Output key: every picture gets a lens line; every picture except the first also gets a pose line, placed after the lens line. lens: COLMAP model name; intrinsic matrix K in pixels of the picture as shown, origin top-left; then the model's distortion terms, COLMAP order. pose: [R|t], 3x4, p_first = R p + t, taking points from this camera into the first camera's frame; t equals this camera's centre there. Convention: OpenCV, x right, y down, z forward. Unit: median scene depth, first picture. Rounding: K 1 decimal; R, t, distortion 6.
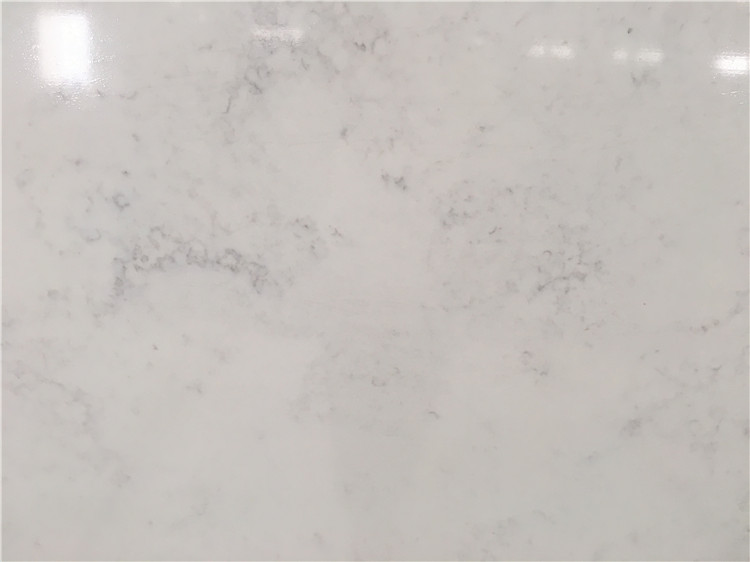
lens RADIAL K [[646.4, 0, 374.7], [0, 646.4, 278.2], [0, 0, 1]] dist [0.050263, -0.042156]
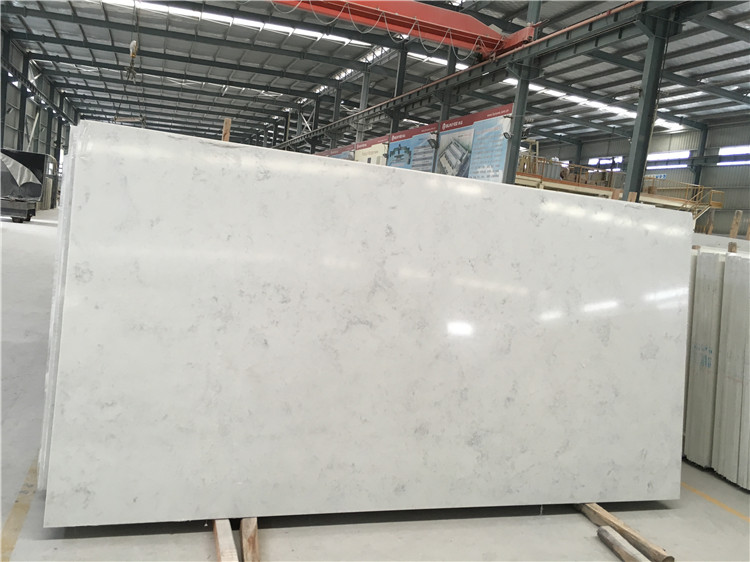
lens RADIAL K [[646.4, 0, 375.7], [0, 646.4, 282.2], [0, 0, 1]] dist [0.050263, -0.042156]
pose [[0.942722, 0.024598, 0.332673, -1.982920], [0.107573, 0.921582, -0.372981, 1.712811], [-0.315759, 0.387404, 0.866149, -3.917589]]
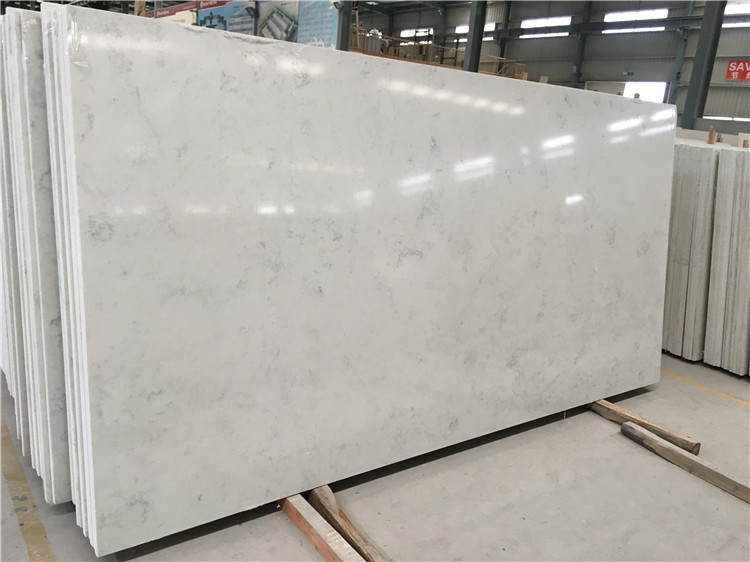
lens RADIAL K [[646.4, 0, 376.9], [0, 646.4, 283.9], [0, 0, 1]] dist [0.050263, -0.042156]
pose [[0.803792, -0.131061, 0.580295, -3.276743], [0.258896, 0.955283, -0.142855, 0.804170], [-0.535623, 0.265062, 0.801780, -2.634474]]
